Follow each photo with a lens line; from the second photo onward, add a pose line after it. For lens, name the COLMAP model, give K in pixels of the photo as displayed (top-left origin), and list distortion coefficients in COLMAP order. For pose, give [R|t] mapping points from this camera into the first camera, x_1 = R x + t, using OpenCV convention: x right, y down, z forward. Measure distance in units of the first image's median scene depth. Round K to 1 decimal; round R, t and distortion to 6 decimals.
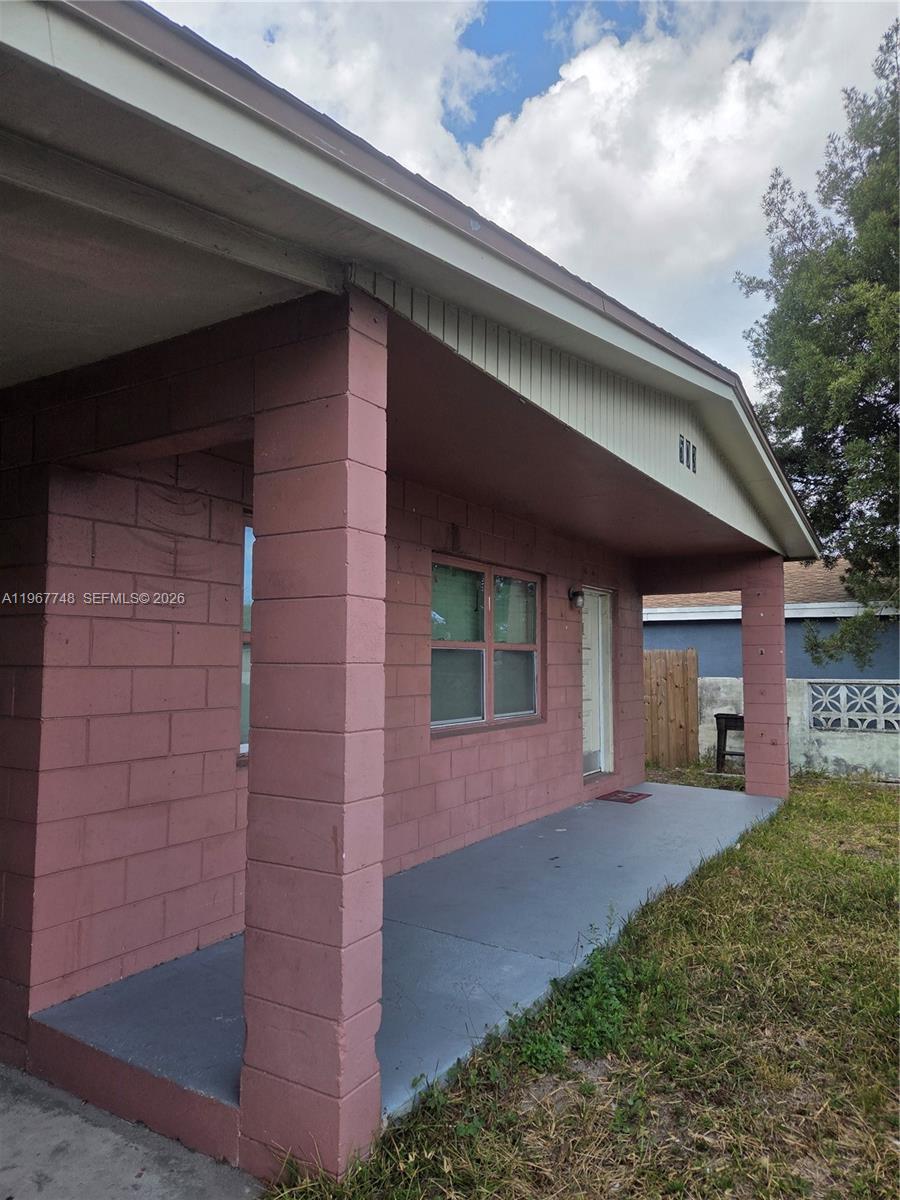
lens RADIAL K [[800.1, 0, 450.0], [0, 800.1, 617.2], [0, 0, 1]] dist [0.069643, -0.051137]
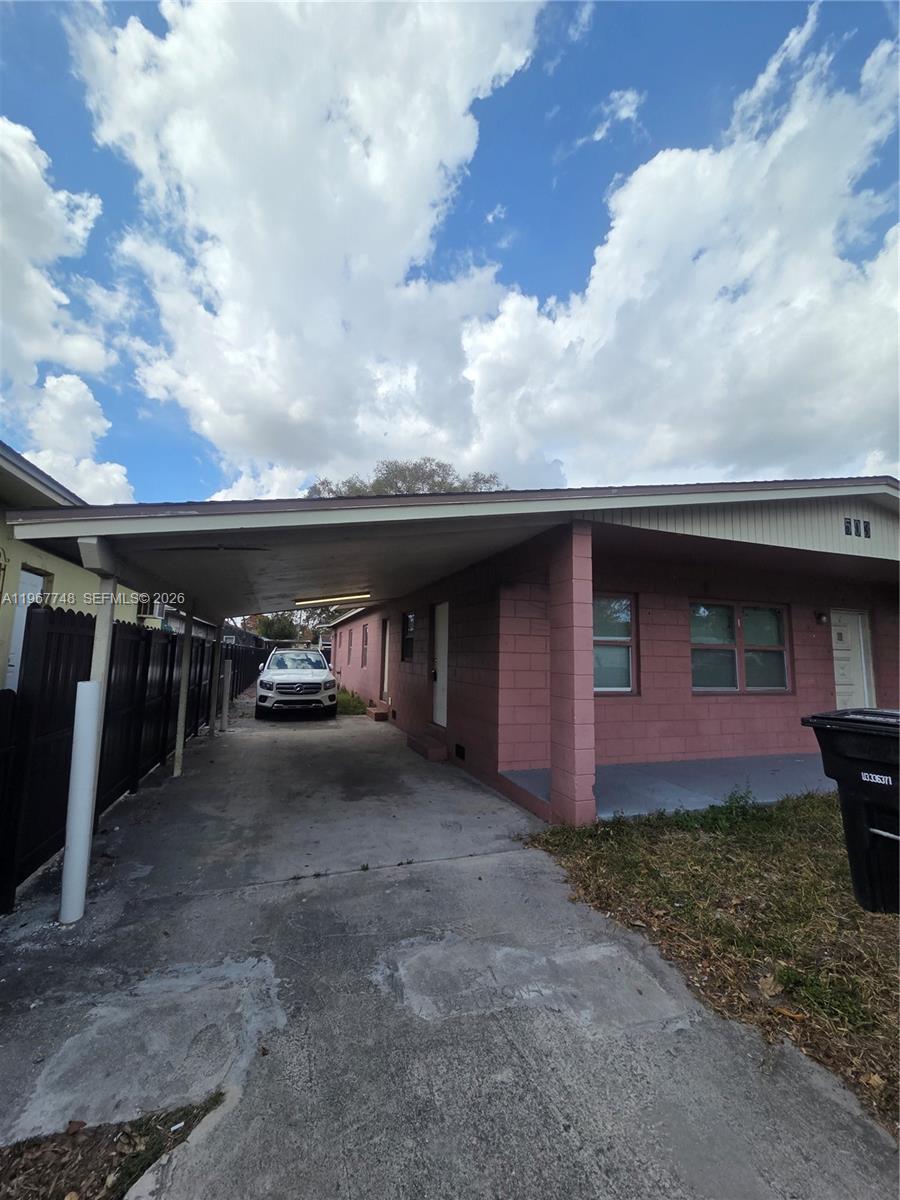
lens RADIAL K [[487.1, 0, 445.9], [0, 487.1, 597.9], [0, 0, 1]] dist [0.002177, -0.000023]
pose [[0.770680, -0.061906, -0.634208, 0.454065], [0.016844, 0.996901, -0.076840, -0.001643], [0.637000, 0.048536, 0.769334, -0.457692]]
